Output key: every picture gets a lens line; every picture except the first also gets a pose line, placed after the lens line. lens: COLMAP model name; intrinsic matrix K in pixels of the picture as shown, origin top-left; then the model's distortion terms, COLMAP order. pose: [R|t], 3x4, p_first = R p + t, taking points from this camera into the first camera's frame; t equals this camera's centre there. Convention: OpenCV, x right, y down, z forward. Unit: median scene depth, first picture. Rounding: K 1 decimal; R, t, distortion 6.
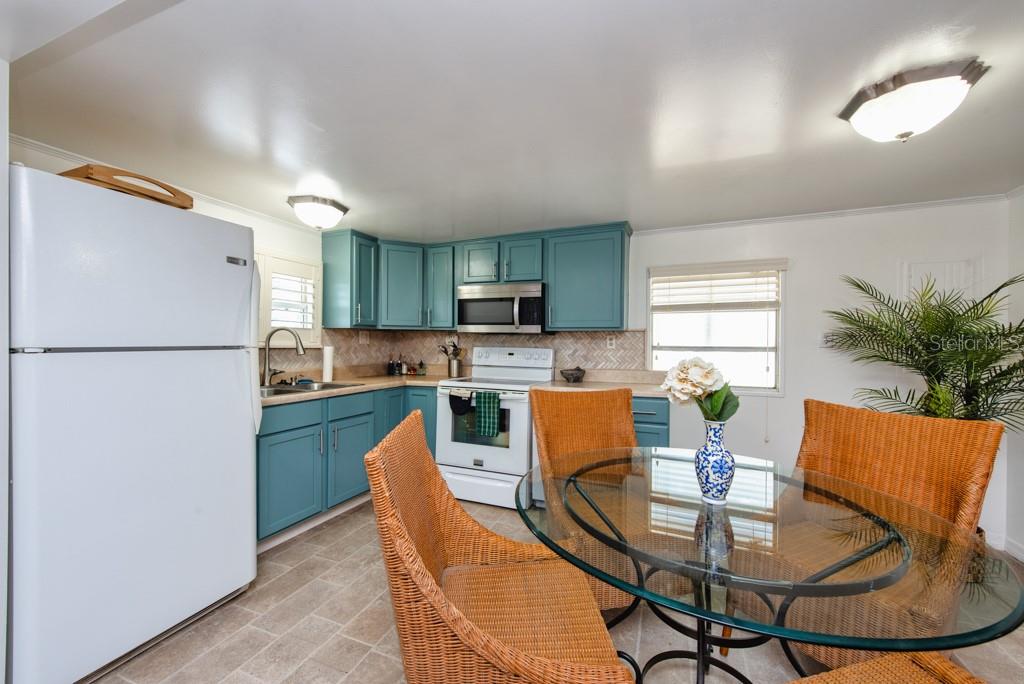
lens RADIAL K [[398.3, 0, 512.0], [0, 398.3, 342.0], [0, 0, 1]] dist [0.004067, 0.000111]
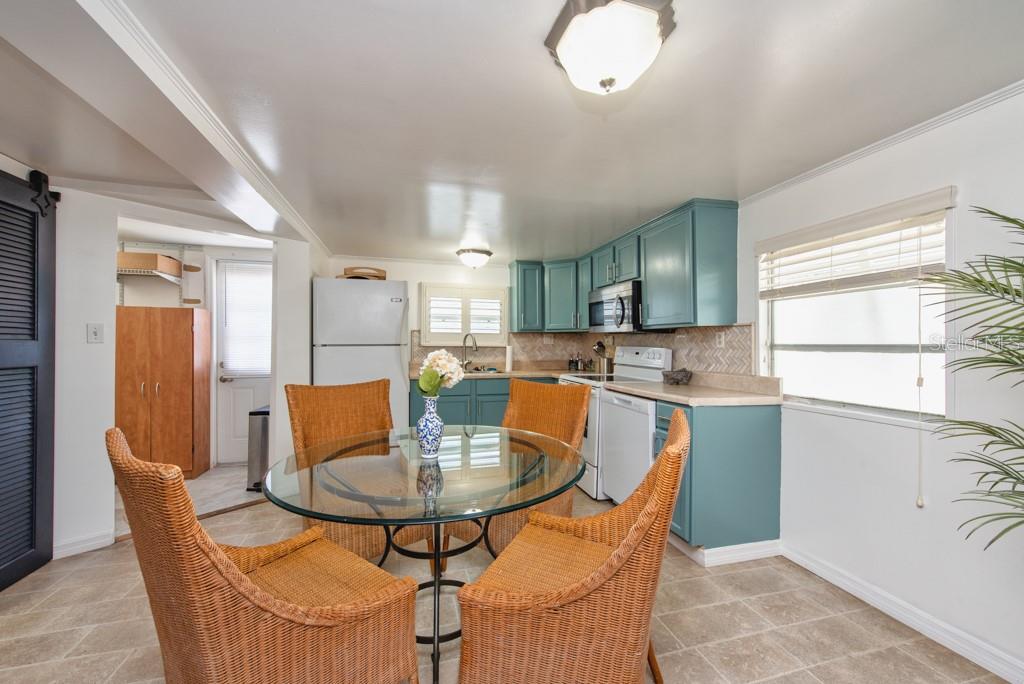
lens RADIAL K [[398.3, 0, 512.0], [0, 398.3, 342.0], [0, 0, 1]] dist [0.004067, 0.000111]
pose [[0.611673, -0.009886, -0.791049, 0.664427], [0.003892, 0.999947, -0.009488, 0.011285], [0.791101, 0.002725, 0.611679, 0.150674]]
